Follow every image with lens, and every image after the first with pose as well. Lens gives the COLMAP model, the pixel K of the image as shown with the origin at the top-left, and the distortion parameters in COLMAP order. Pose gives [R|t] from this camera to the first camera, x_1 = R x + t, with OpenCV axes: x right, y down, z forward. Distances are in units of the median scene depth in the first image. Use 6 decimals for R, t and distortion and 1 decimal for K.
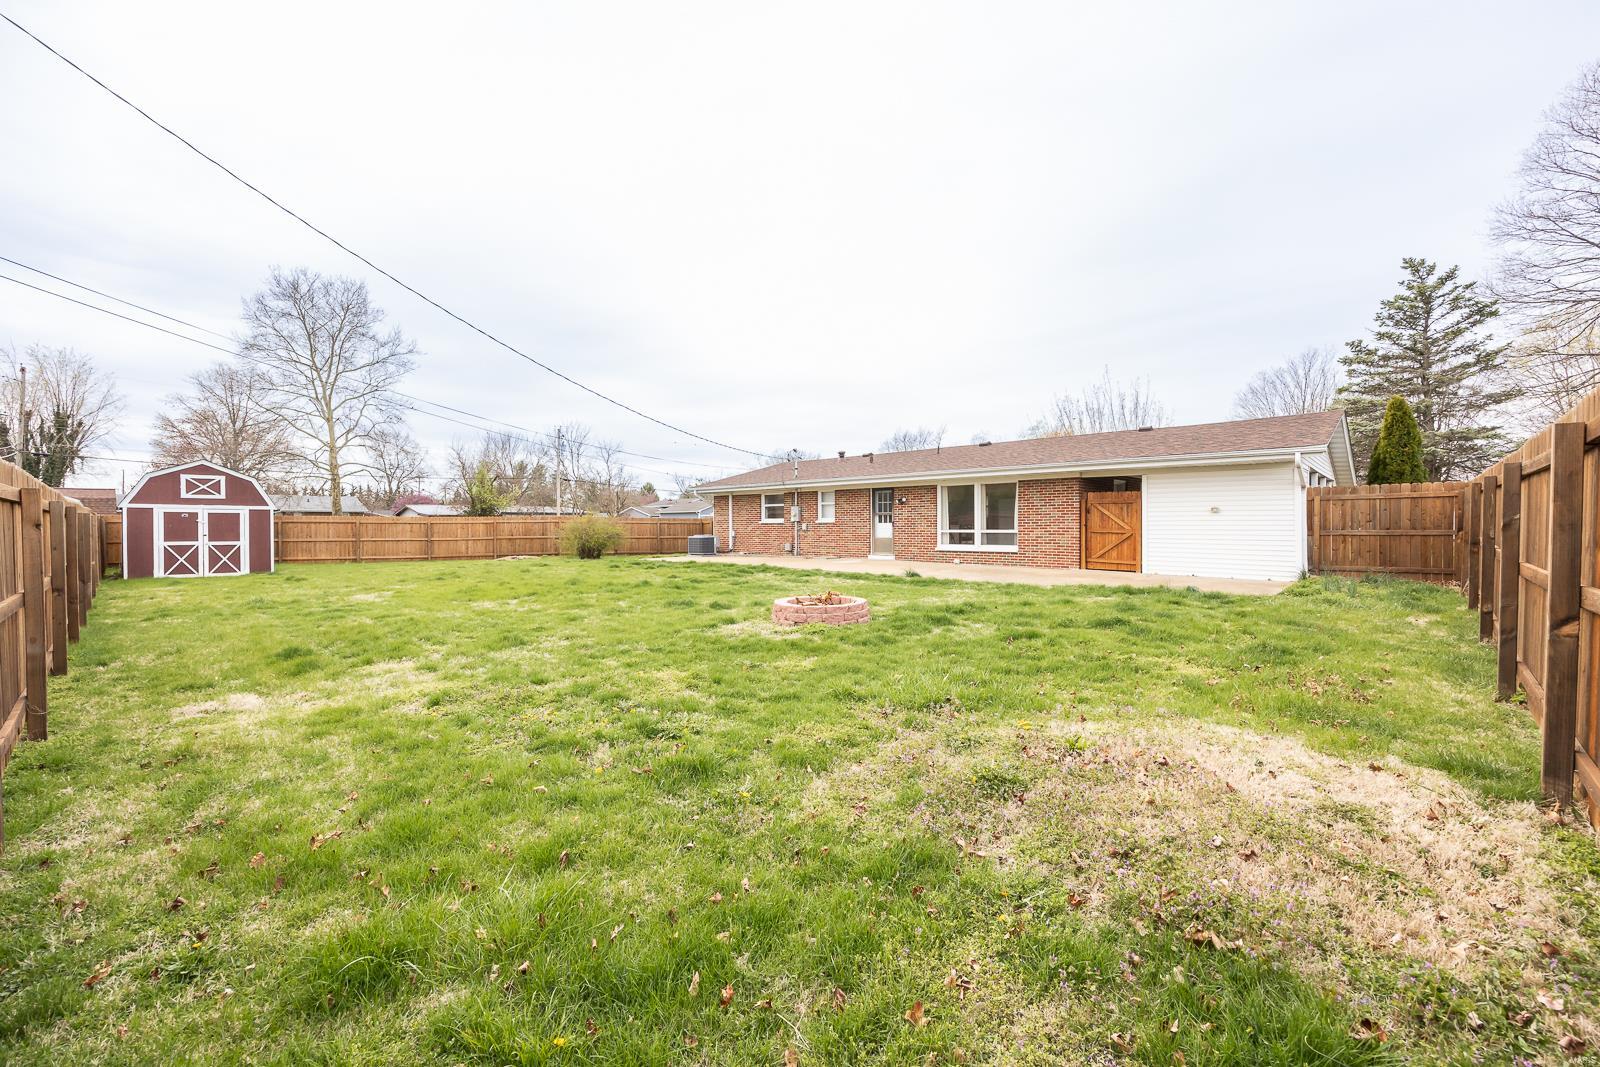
lens RADIAL K [[657.7, 0, 805.6], [0, 657.7, 535.3], [0, 0, 1]] dist [0.000684, 0.000157]
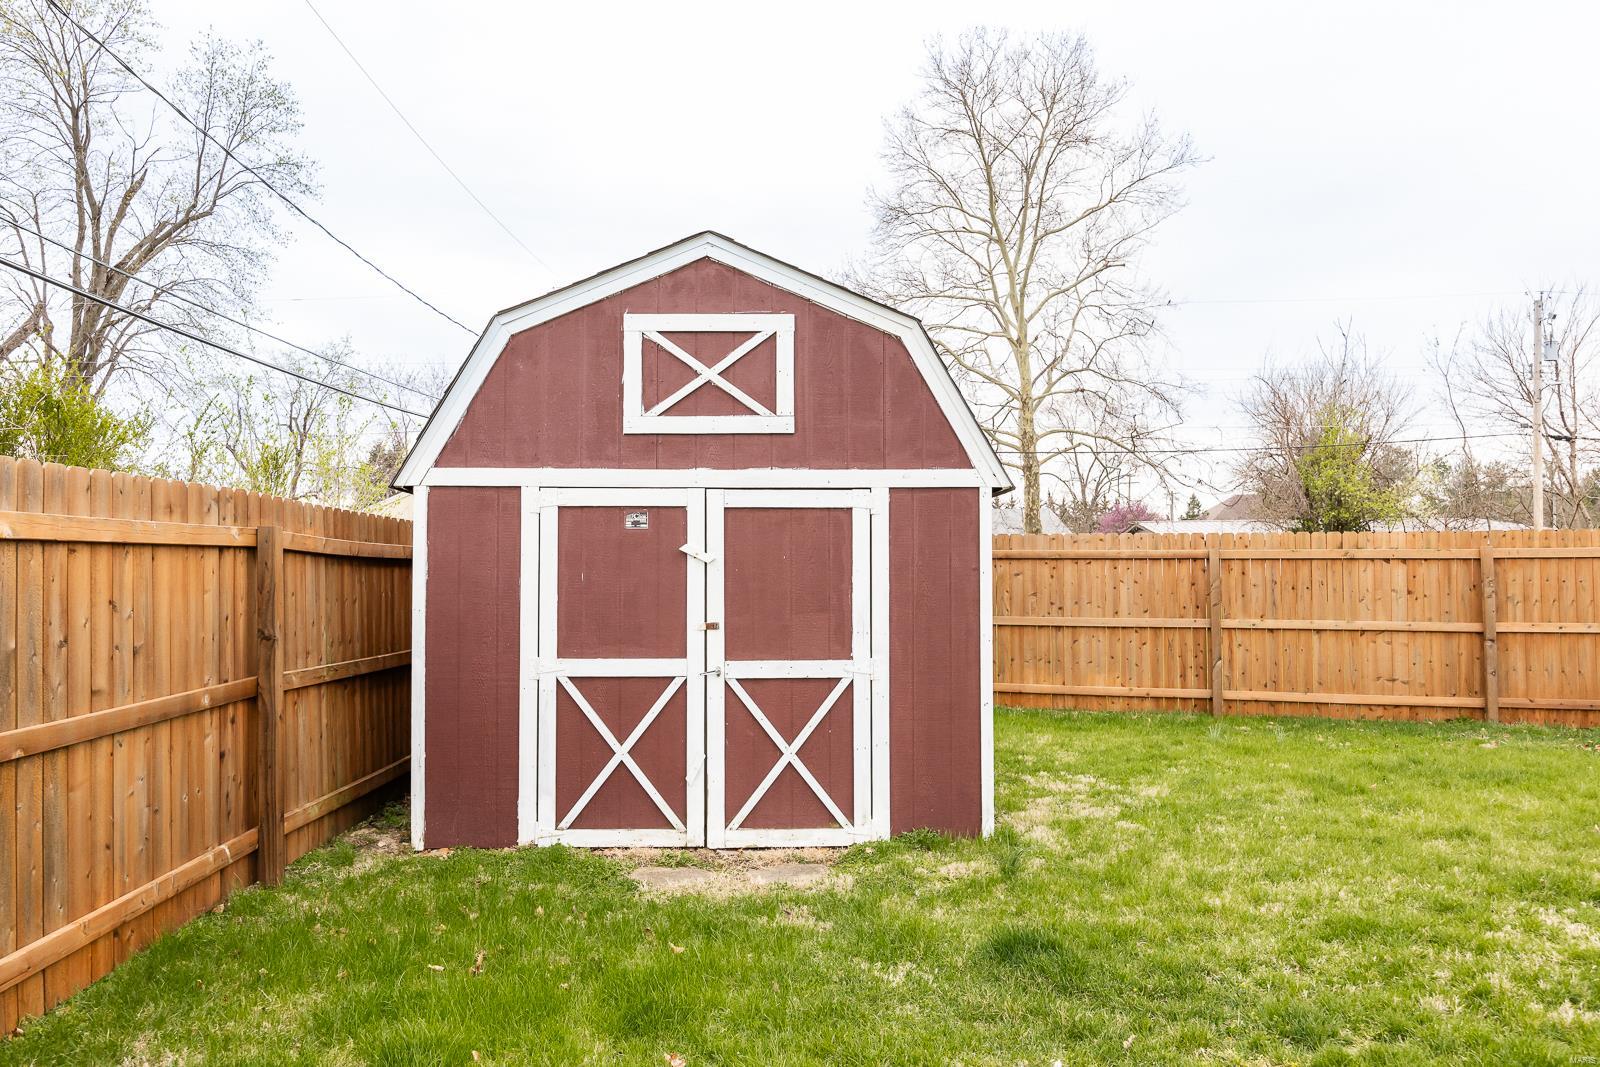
lens RADIAL K [[1205.4, 0, 800.0], [0, 1205.4, 533.5], [0, 0, 1]] dist [-0.000543, -0.000344]
pose [[0.713221, -0.019738, -0.700661, -0.624901], [-0.007284, 0.999341, -0.035566, -0.014112], [0.700901, 0.030470, 0.712607, 0.739154]]
